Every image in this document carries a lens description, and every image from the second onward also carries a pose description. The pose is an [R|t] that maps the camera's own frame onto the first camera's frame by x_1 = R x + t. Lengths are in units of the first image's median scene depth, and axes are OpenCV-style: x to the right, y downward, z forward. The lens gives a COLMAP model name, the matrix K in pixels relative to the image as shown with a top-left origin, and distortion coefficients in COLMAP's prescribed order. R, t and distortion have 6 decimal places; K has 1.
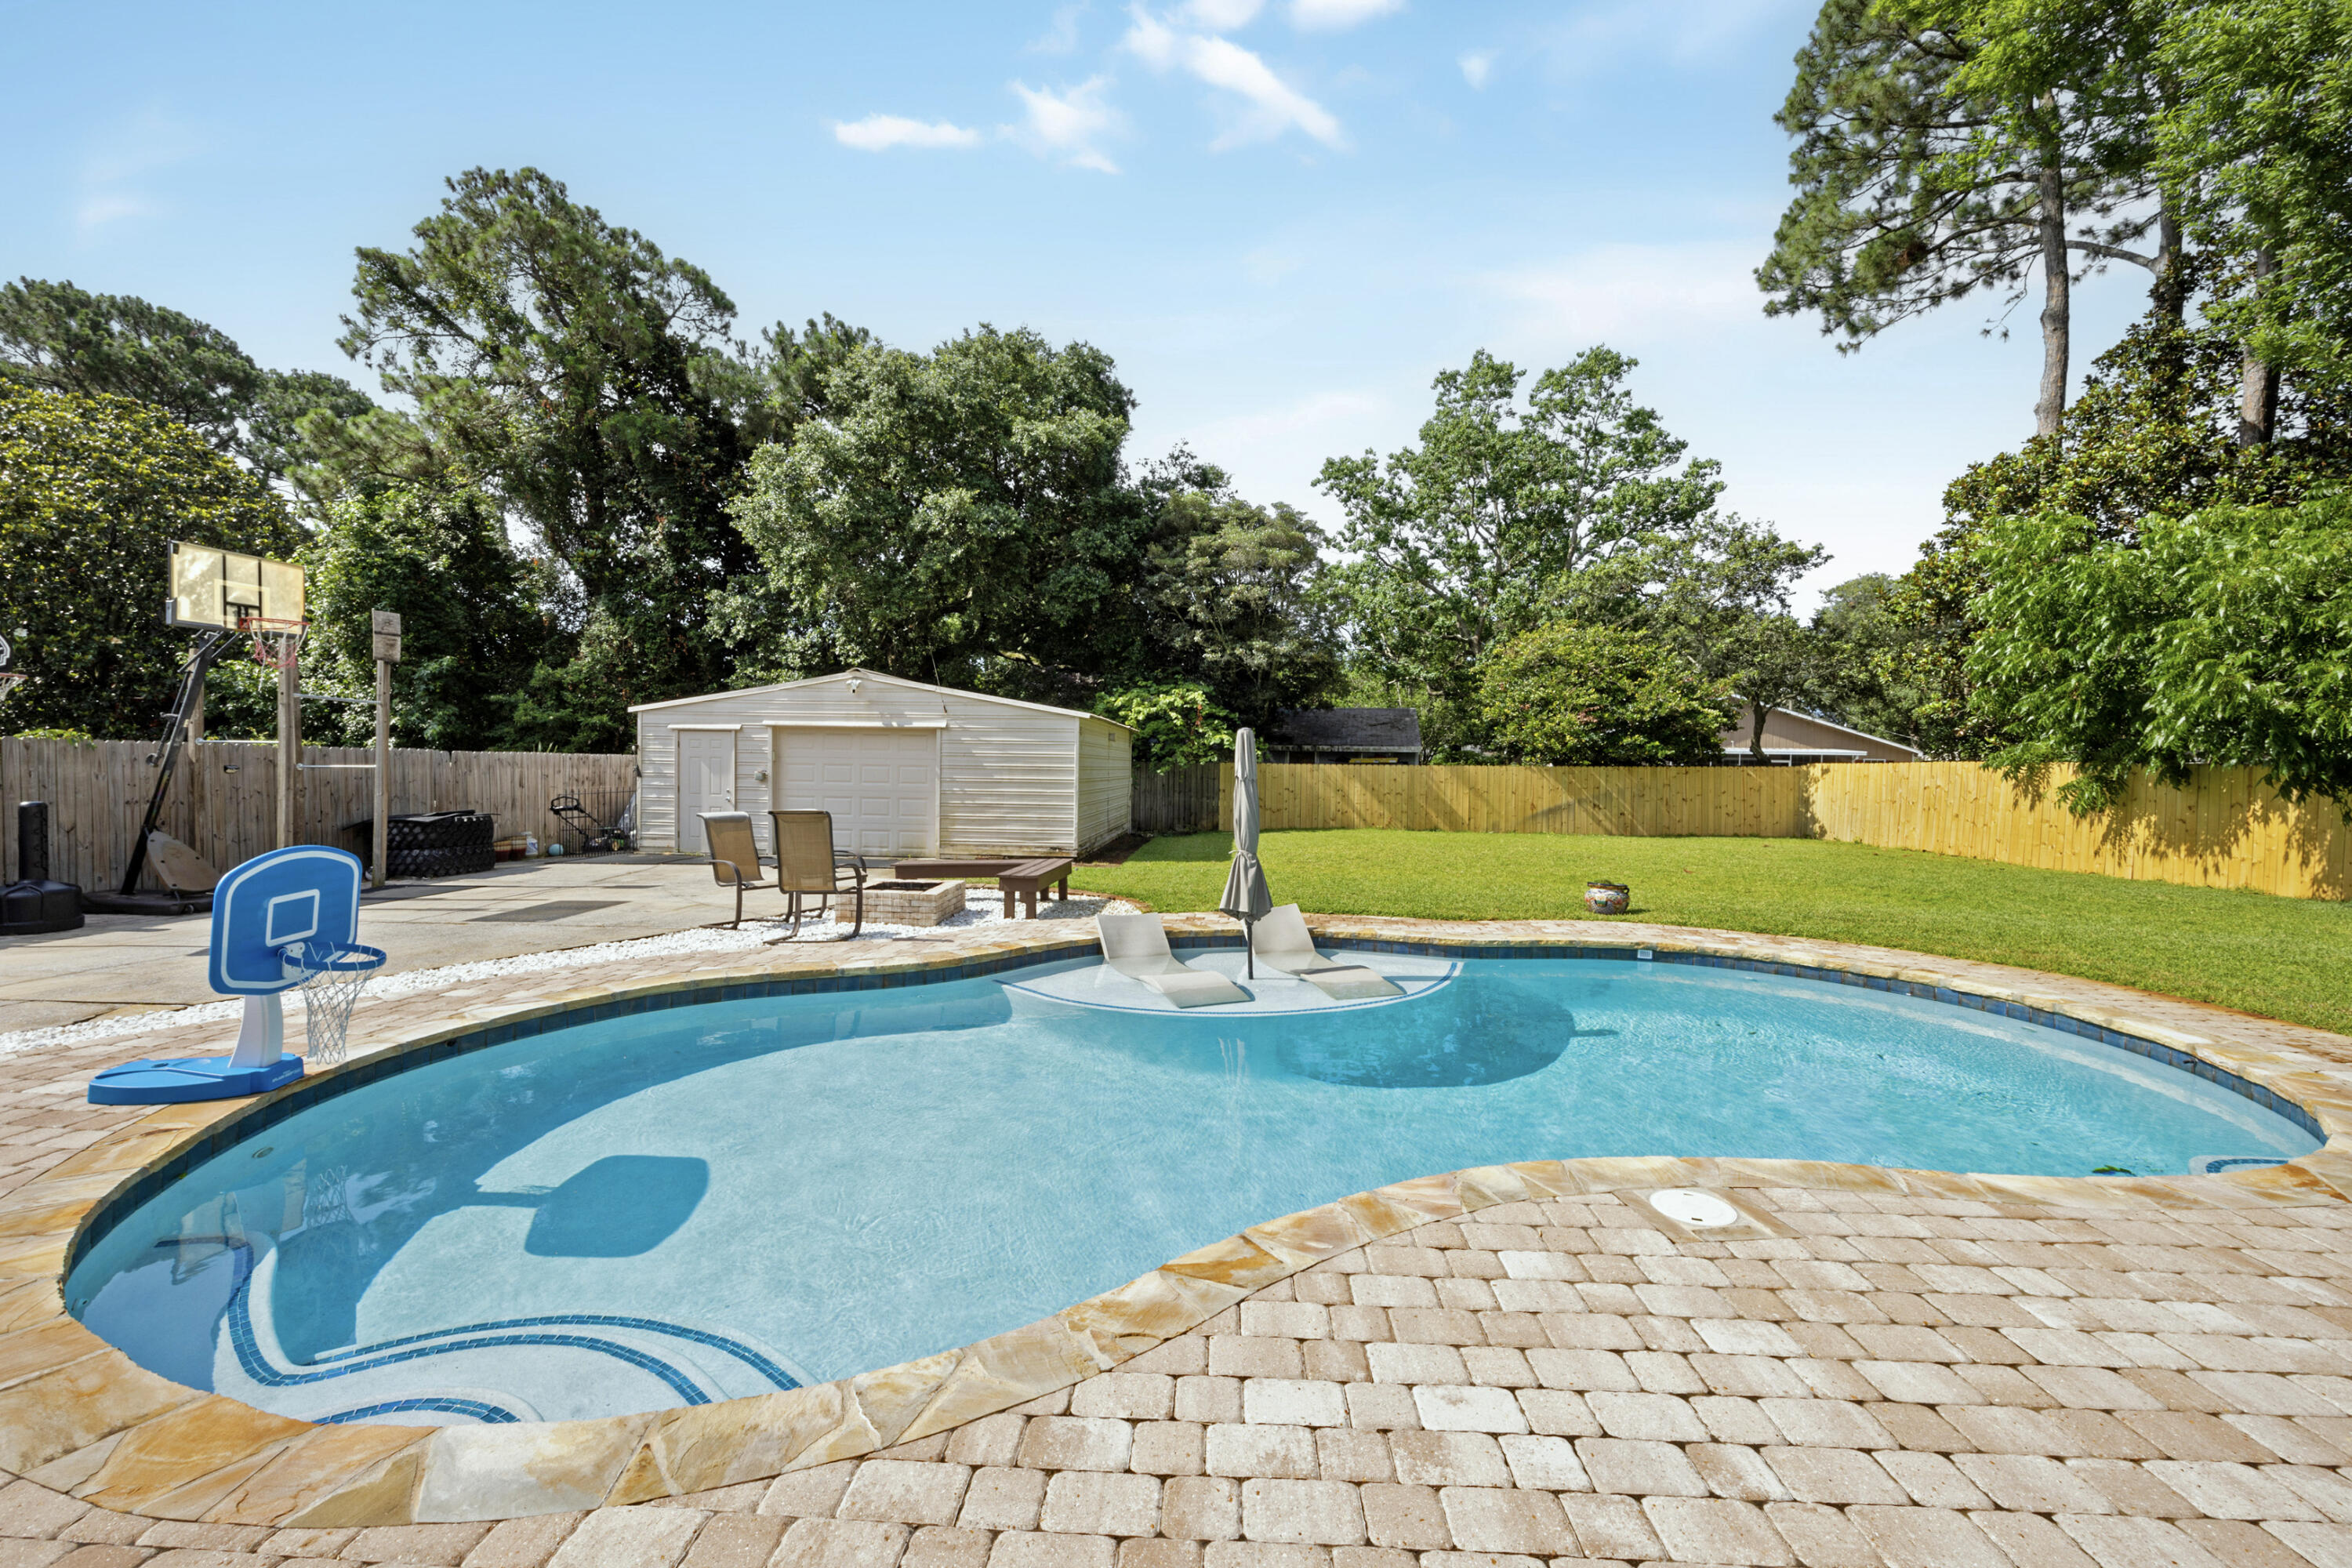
lens RADIAL K [[936.4, 0, 1176.0], [0, 936.4, 784.0], [0, 0, 1]] dist [-0.001771, -0.000304]
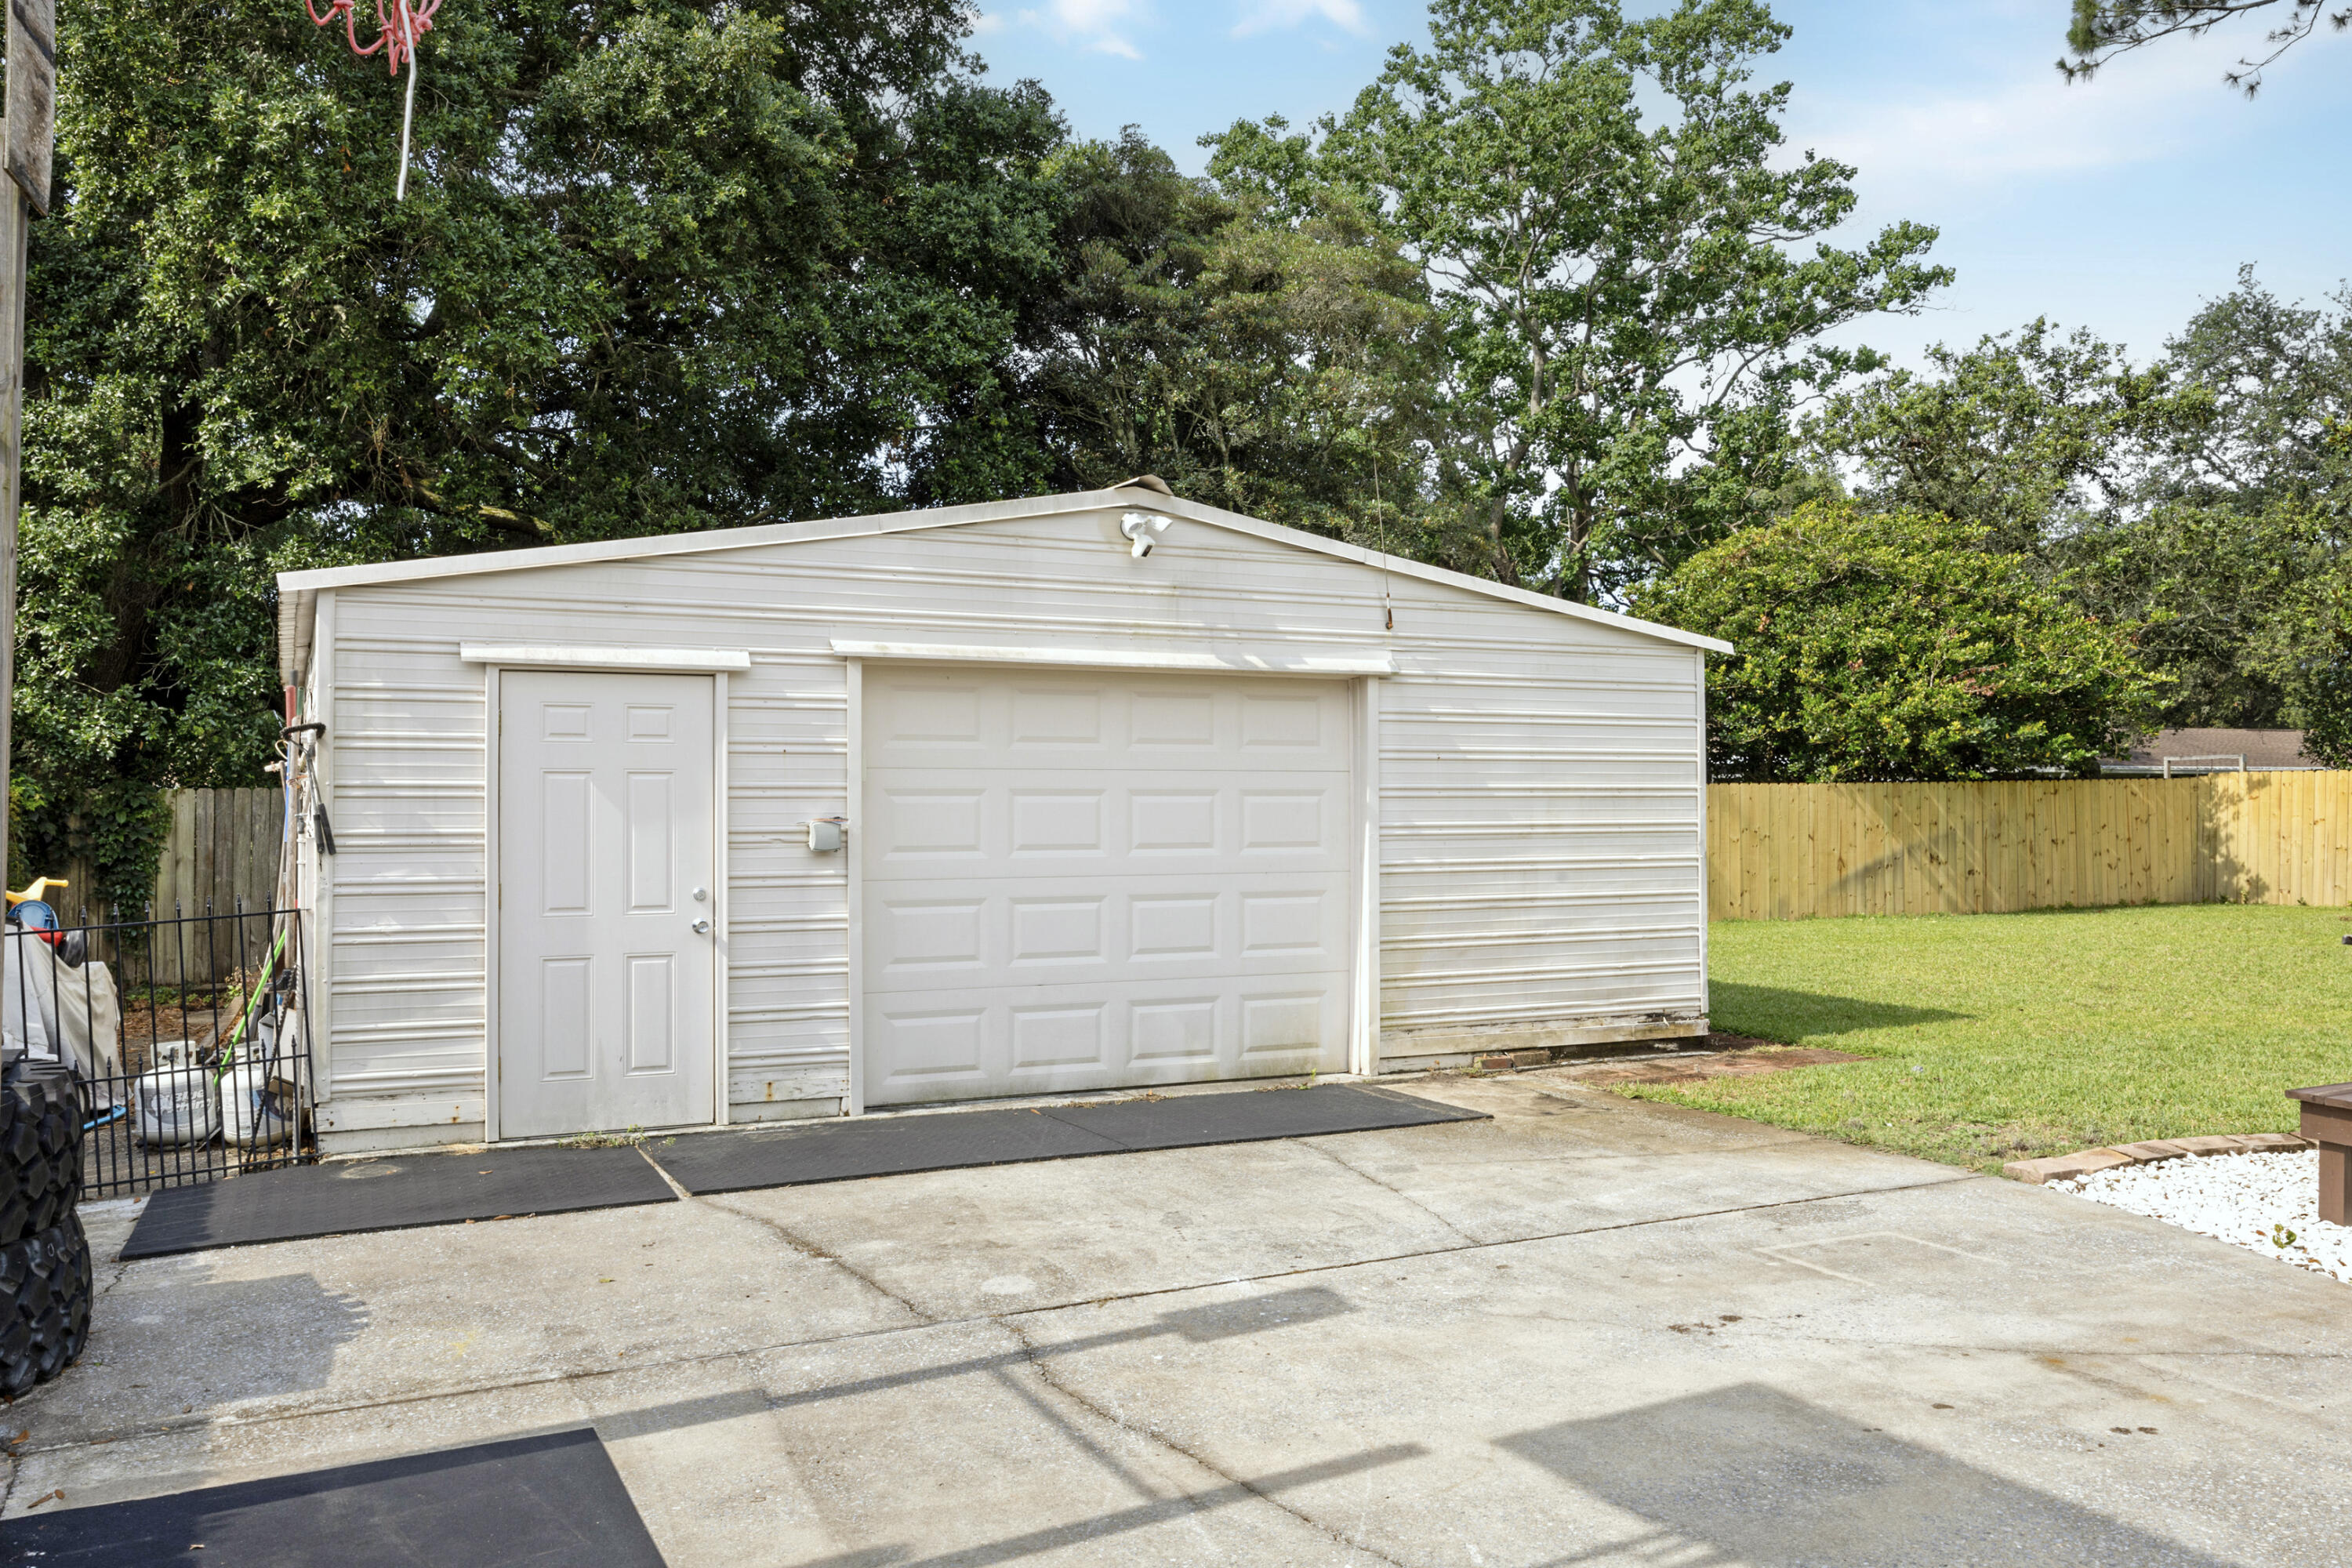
lens RADIAL K [[1845.4, 0, 1174.7], [0, 1845.4, 831.3], [0, 0, 1]] dist [0.009797, 0.009256]
pose [[0.871566, -0.026550, 0.489560, -0.431843], [0.030248, 0.999542, 0.000356, -0.004659], [-0.489345, 0.014498, 0.871970, 0.318150]]
